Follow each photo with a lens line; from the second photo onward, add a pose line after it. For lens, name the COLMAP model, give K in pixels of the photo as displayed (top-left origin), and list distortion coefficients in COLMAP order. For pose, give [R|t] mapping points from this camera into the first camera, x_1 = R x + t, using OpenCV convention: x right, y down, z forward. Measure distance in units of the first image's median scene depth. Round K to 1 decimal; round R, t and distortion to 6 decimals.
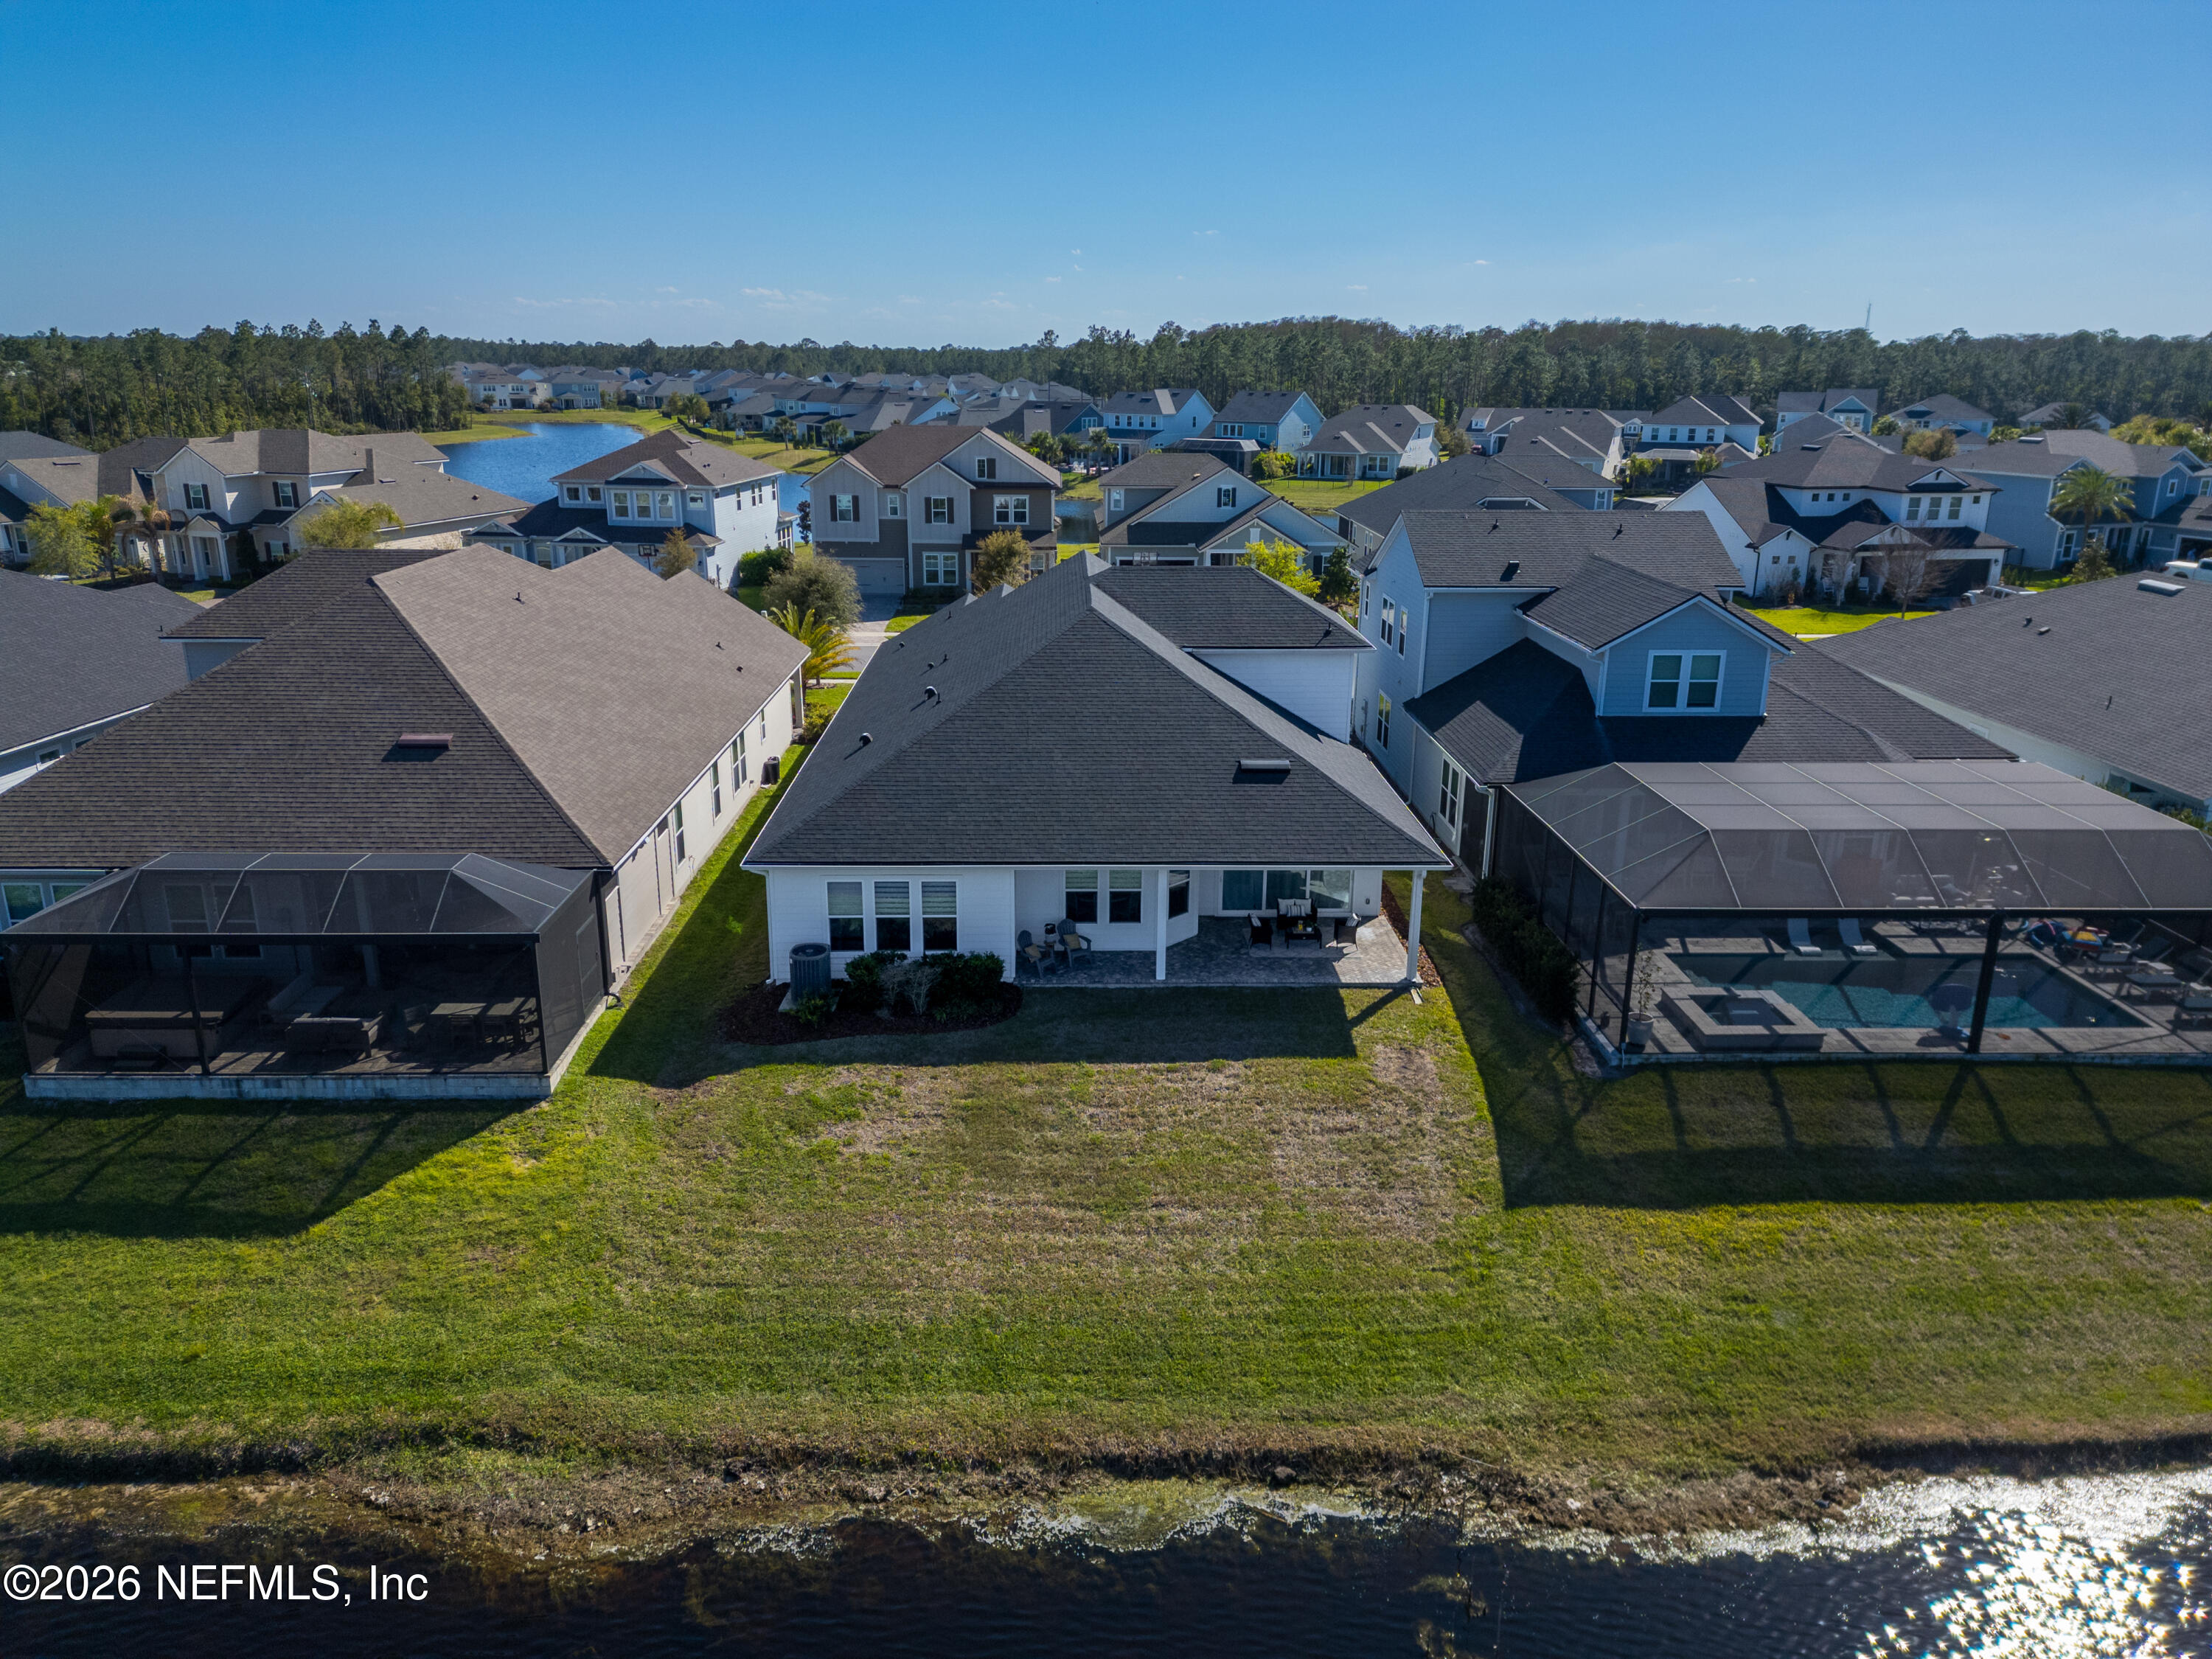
lens RADIAL K [[1554.9, 0, 1106.0], [0, 1554.9, 829.5], [0, 0, 1]] dist [0.050651, -0.055165]
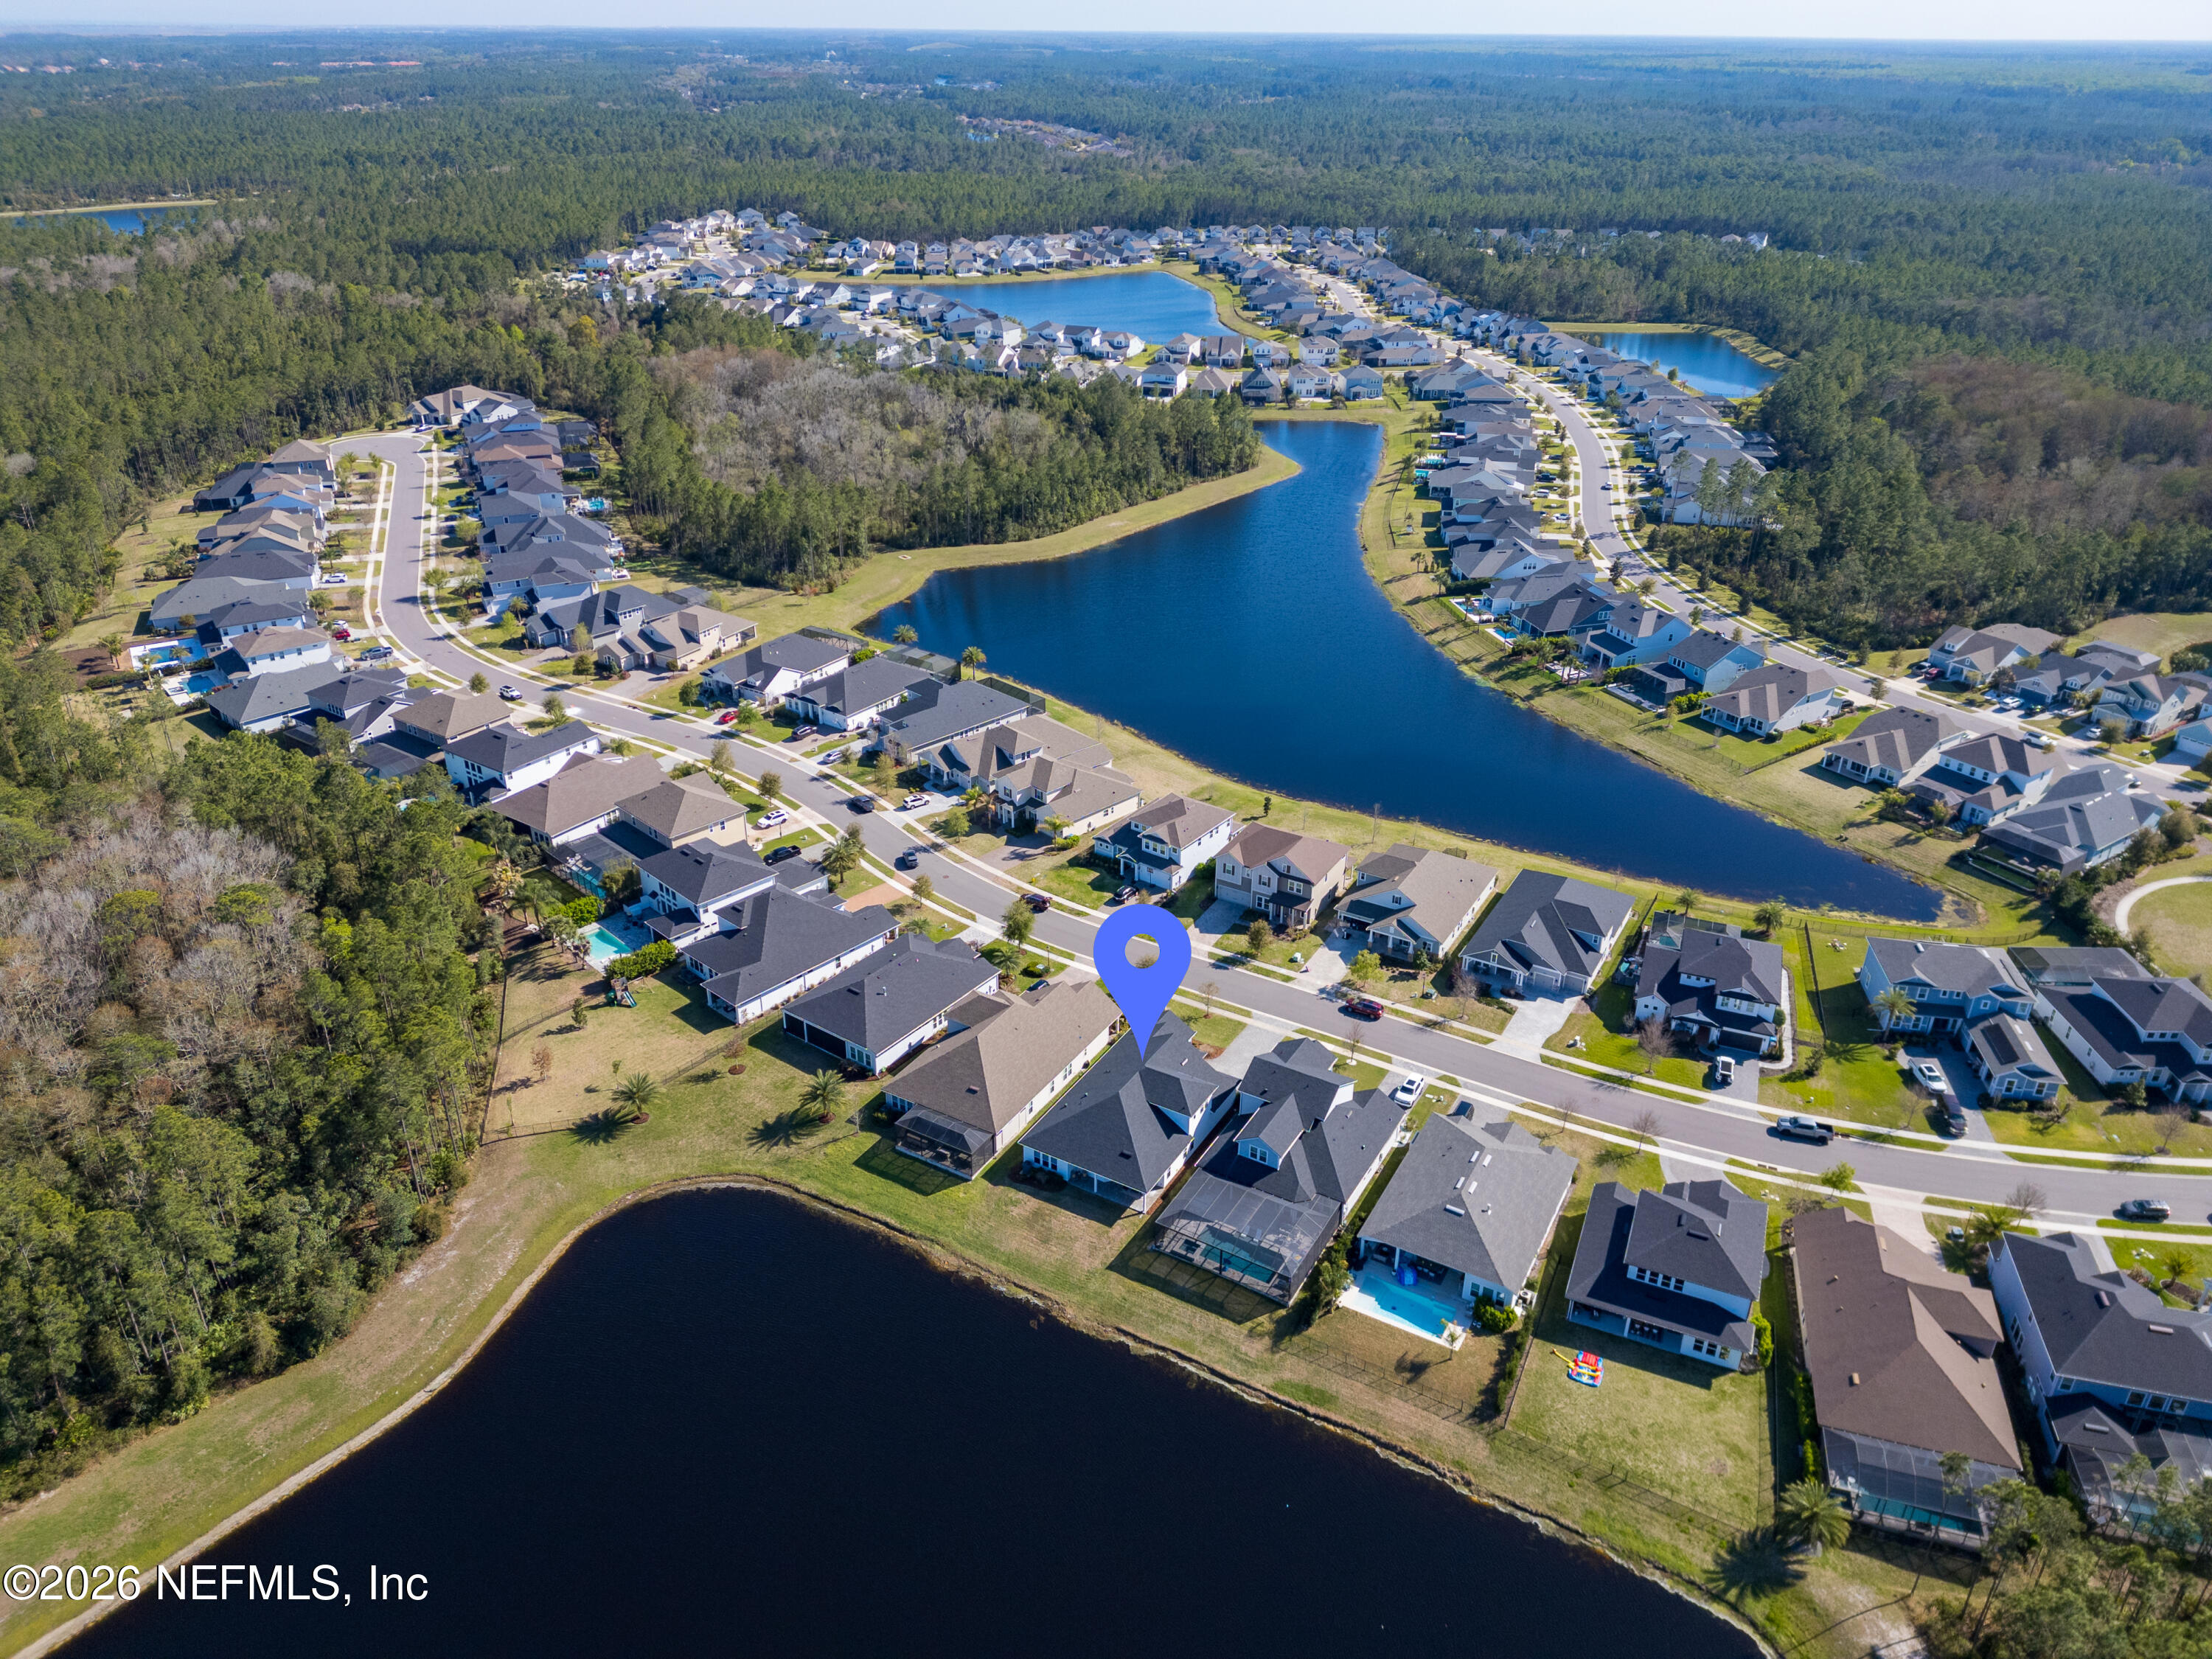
lens RADIAL K [[1561.9, 0, 1106.0], [0, 1561.9, 829.5], [0, 0, 1]] dist [0.158052, -0.376029]
pose [[0.847840, 0.242388, -0.471609, 2.250750], [-0.152464, 0.963284, 0.220996, -2.216983], [0.507860, -0.115466, 0.853666, -3.179465]]
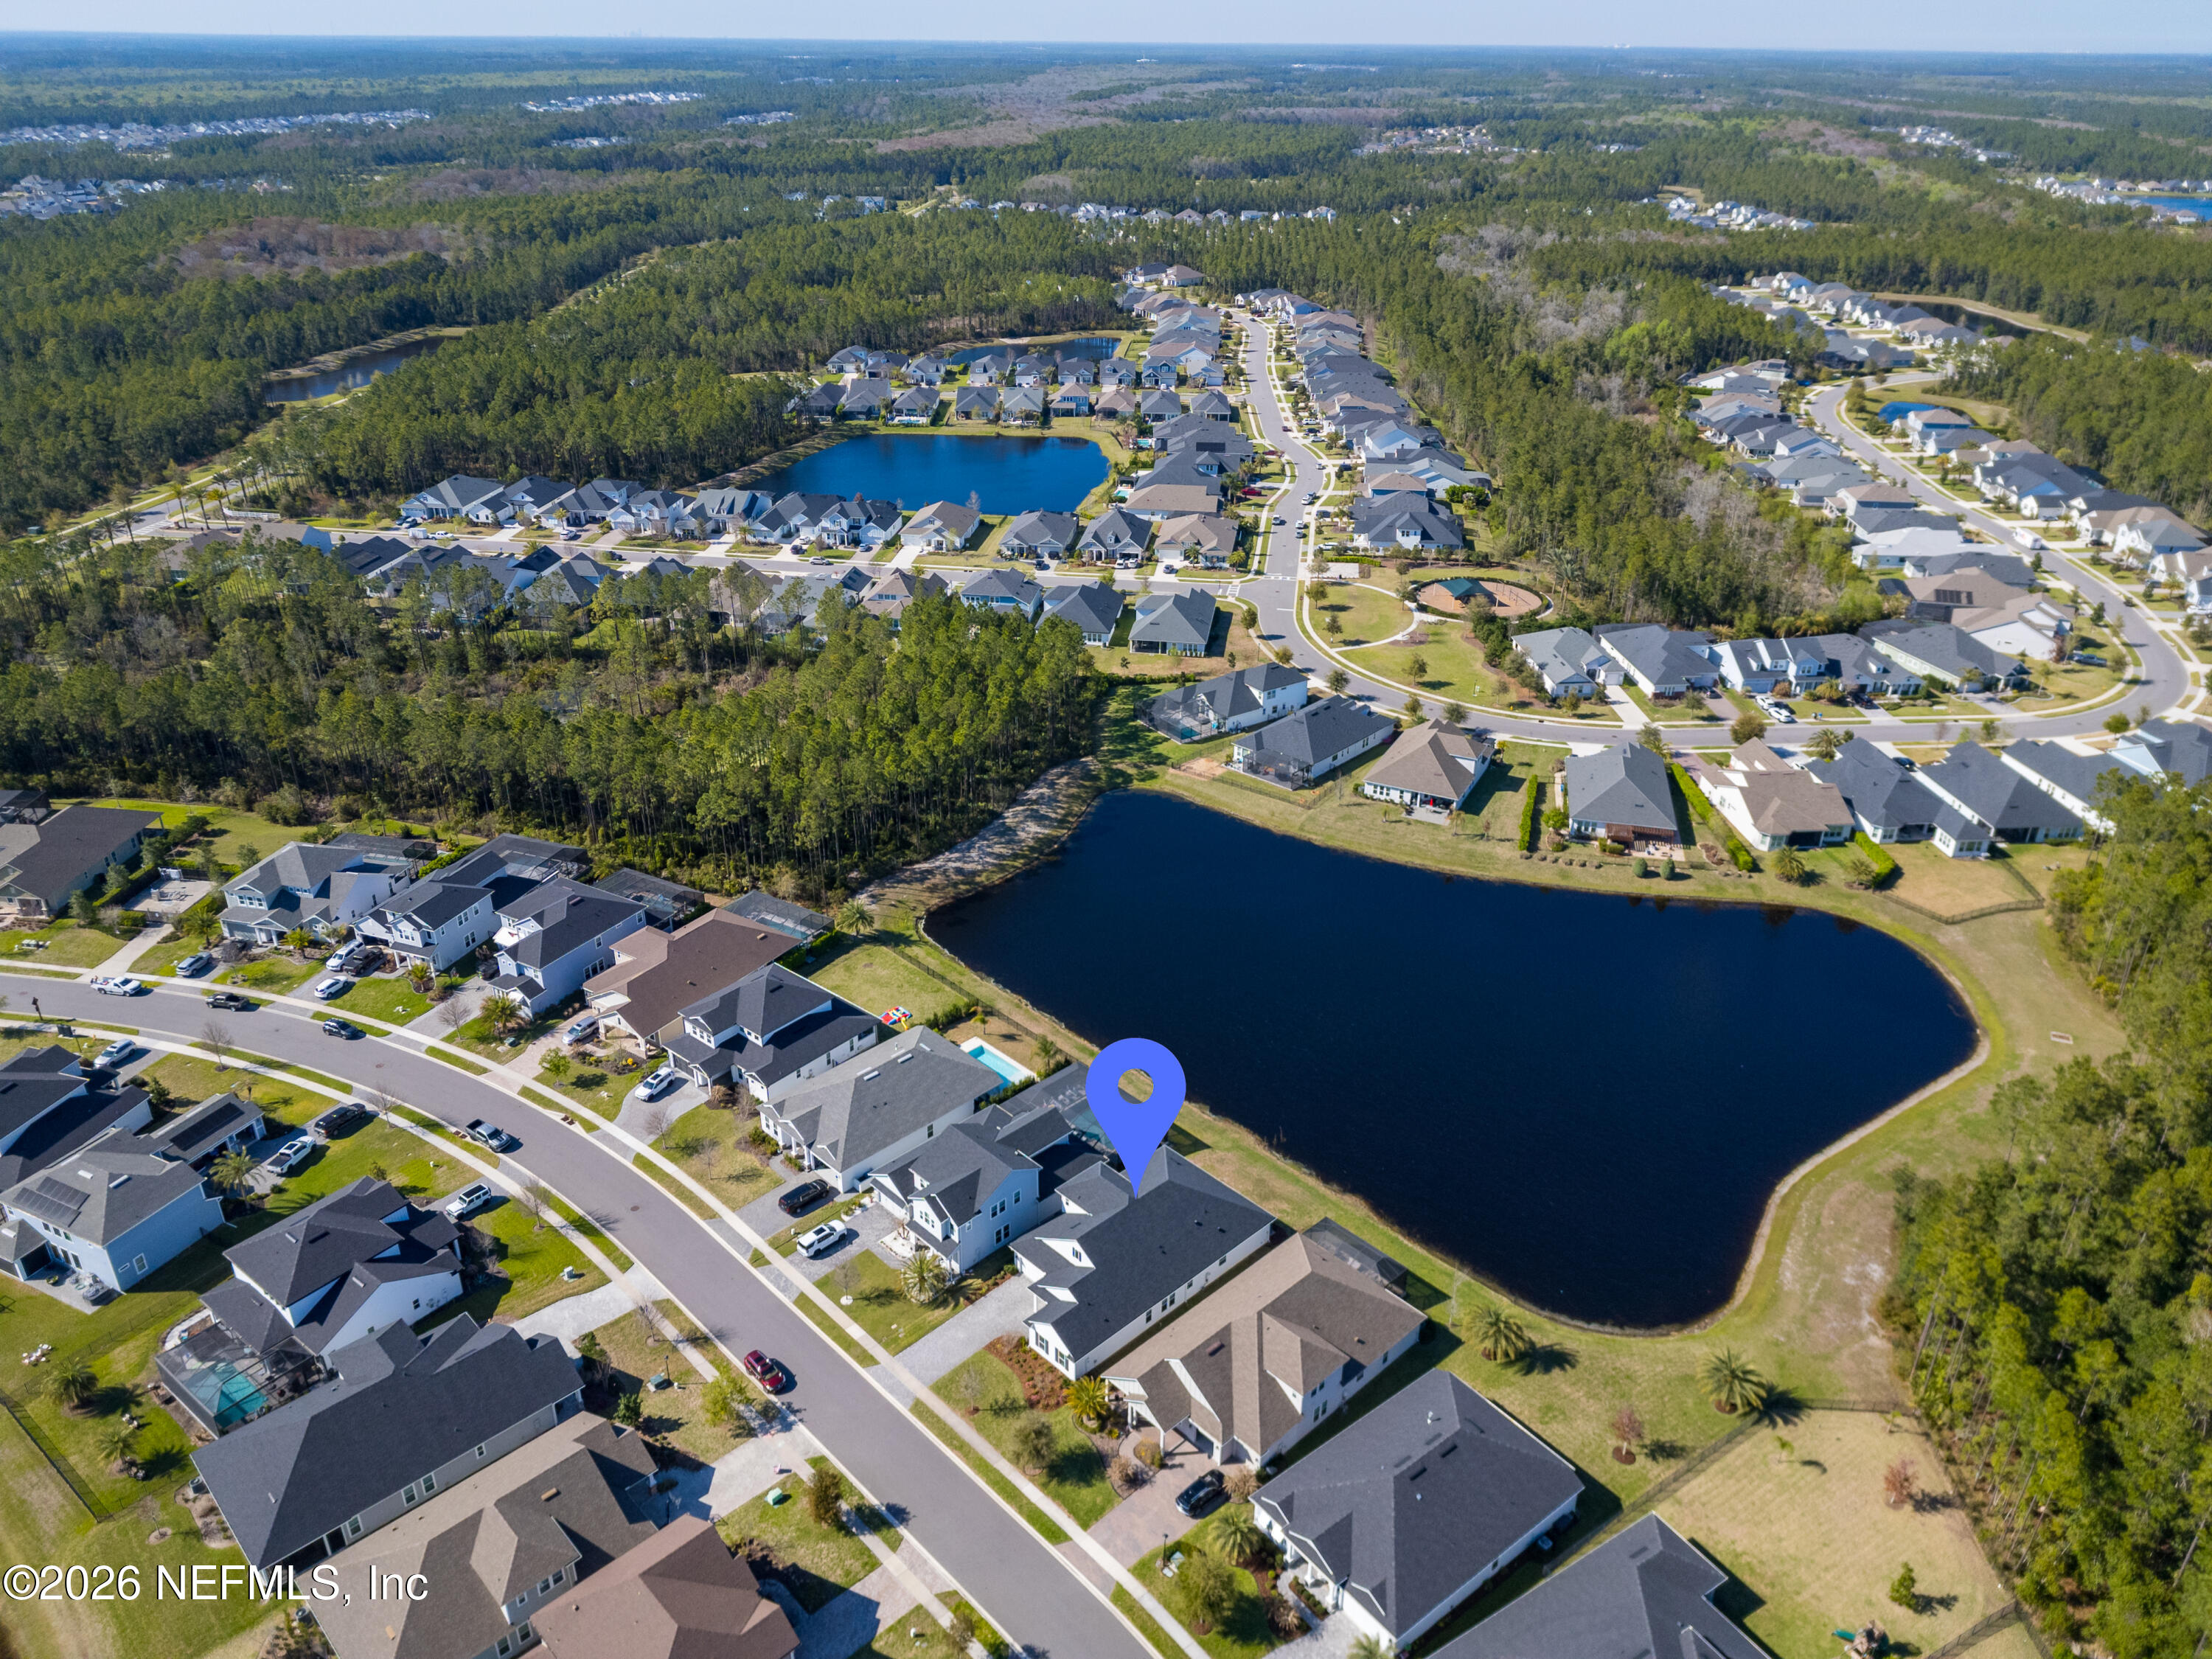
lens RADIAL K [[1554.9, 0, 1106.0], [0, 1554.9, 829.5], [0, 0, 1]] dist [0.050651, -0.055165]
pose [[-0.673190, -0.344905, 0.654107, -2.751817], [0.200005, 0.766668, 0.610097, -4.121834], [-0.711908, 0.541535, -0.447131, 3.052752]]
